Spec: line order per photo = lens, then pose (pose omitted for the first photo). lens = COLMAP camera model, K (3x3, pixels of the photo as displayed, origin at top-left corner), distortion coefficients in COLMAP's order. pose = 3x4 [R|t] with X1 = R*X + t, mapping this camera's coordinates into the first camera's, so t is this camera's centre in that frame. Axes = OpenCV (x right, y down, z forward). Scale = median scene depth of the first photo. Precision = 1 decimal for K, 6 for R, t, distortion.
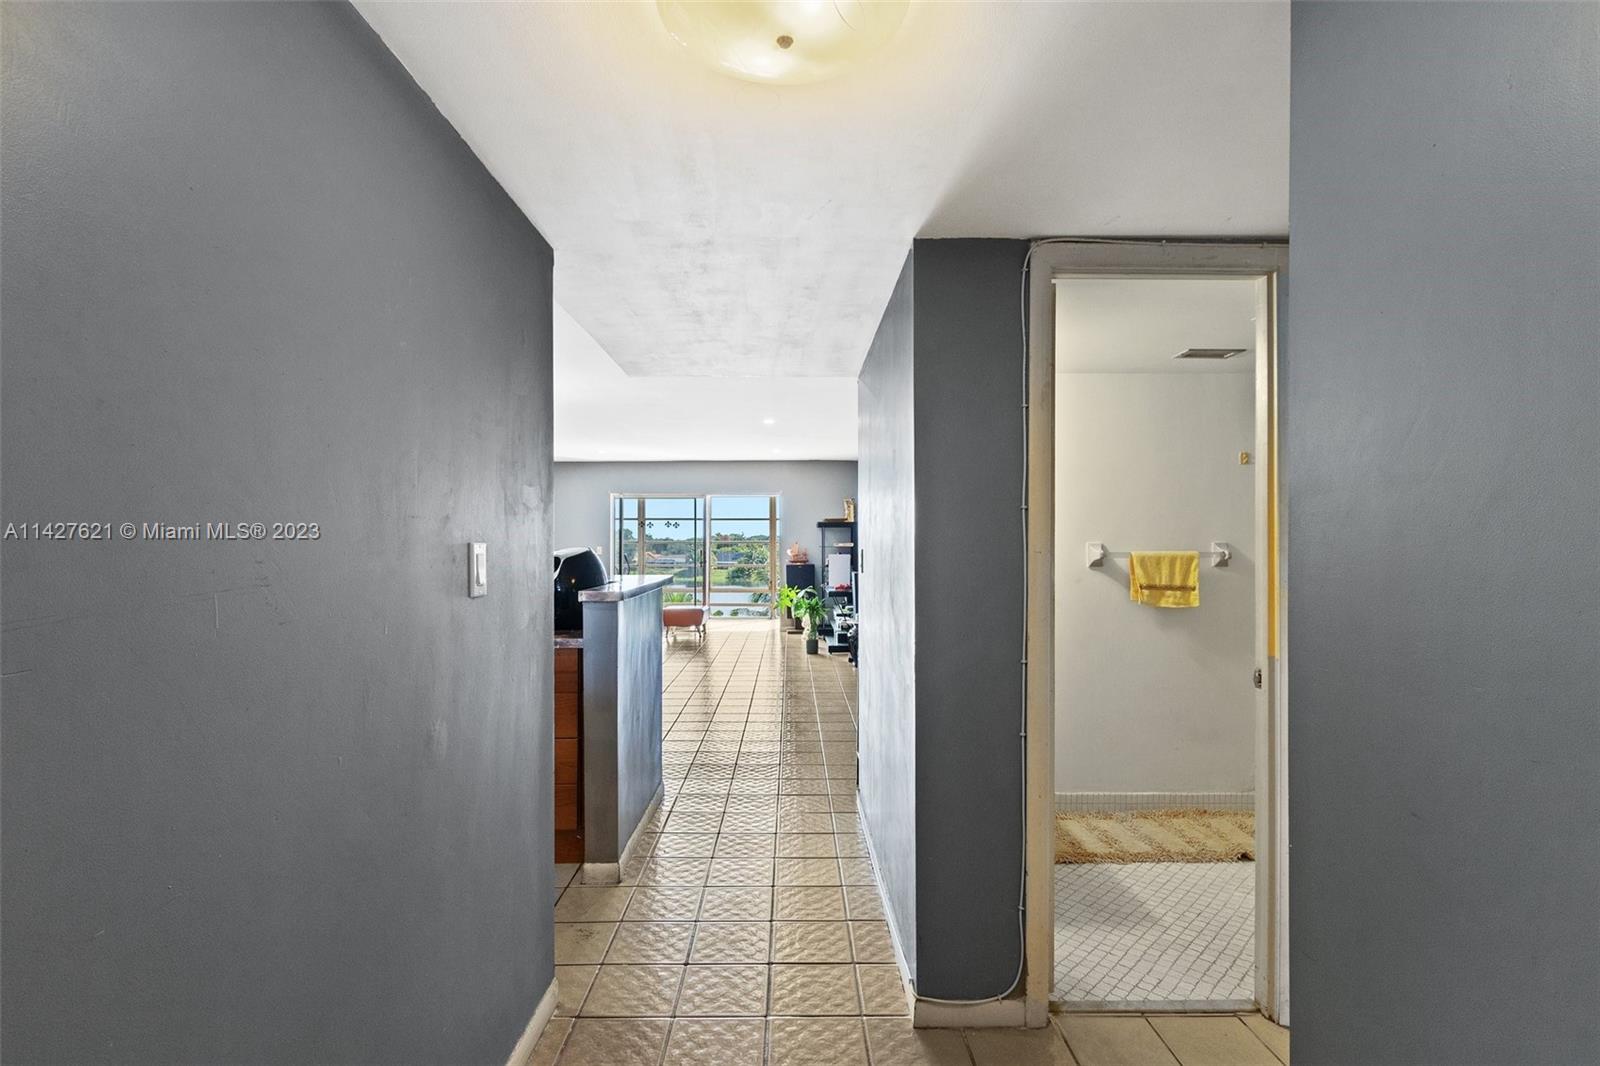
lens RADIAL K [[751.2, 0, 801.5], [0, 751.2, 546.8], [0, 0, 1]] dist [0.005559, 0.001817]
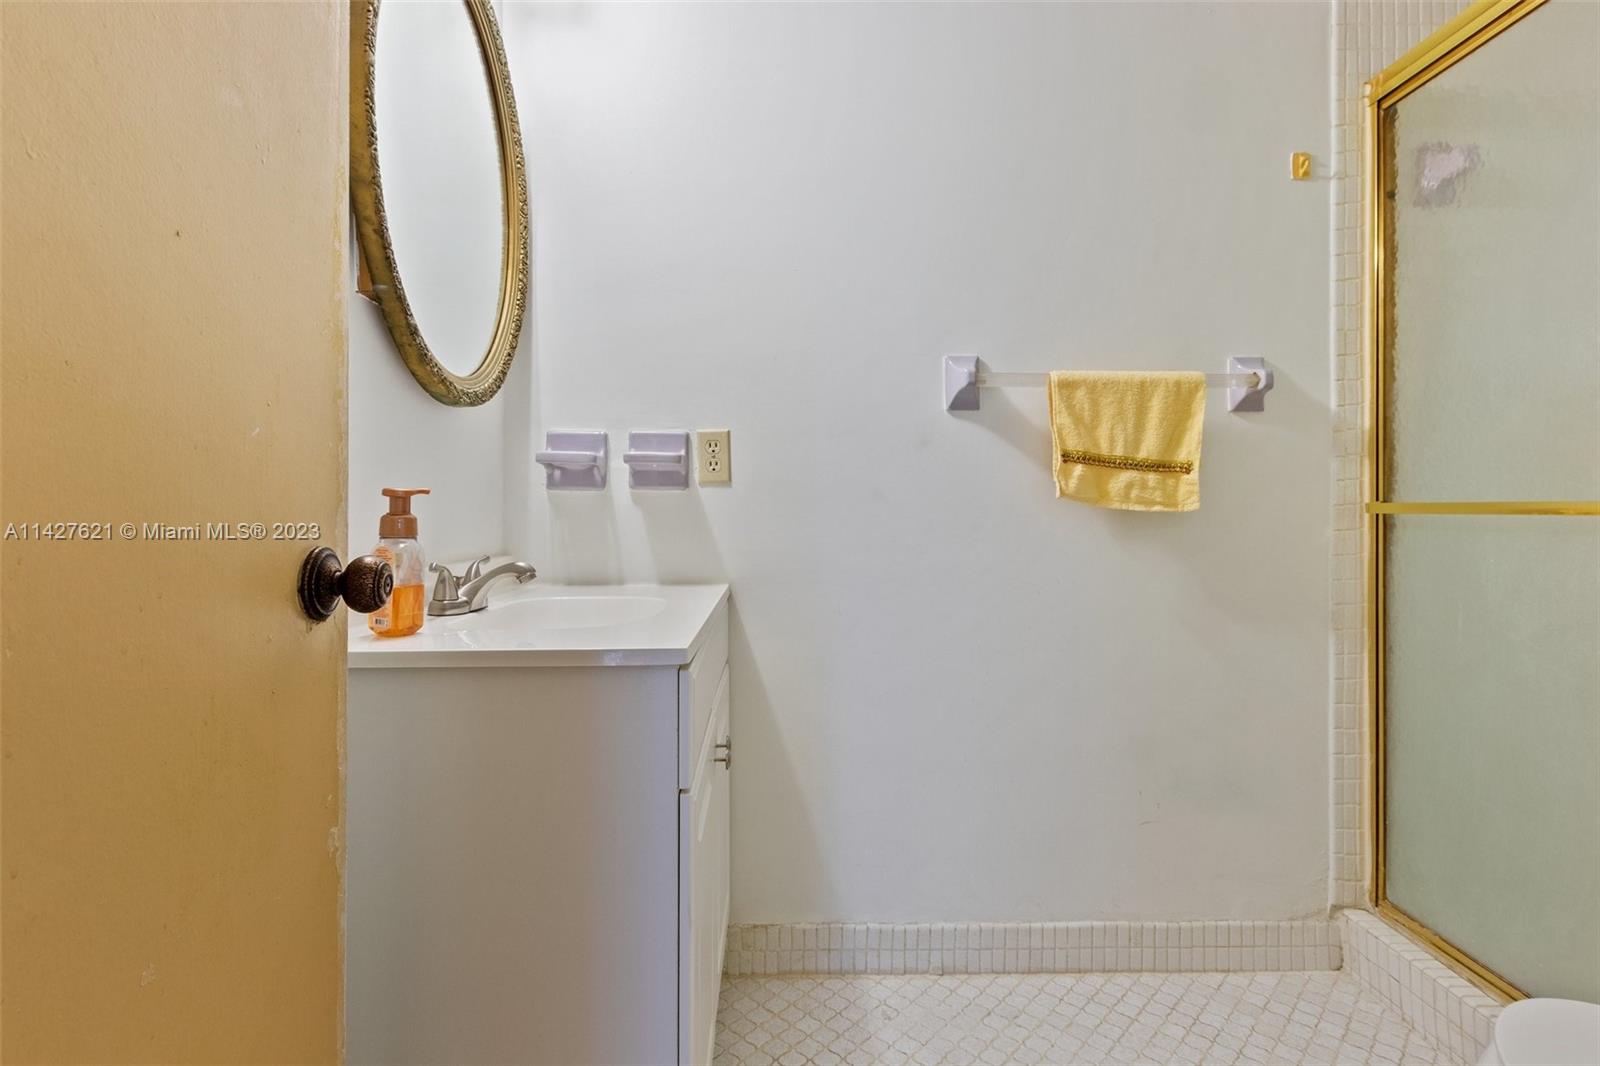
lens RADIAL K [[751.2, 0, 805.2], [0, 751.2, 525.0], [0, 0, 1]] dist [0.005559, 0.001817]
pose [[0.999893, 0.001017, 0.014591, 0.292705], [-0.001157, 0.999954, 0.009550, 0.088869], [-0.014581, -0.009566, 0.999848, 0.562664]]
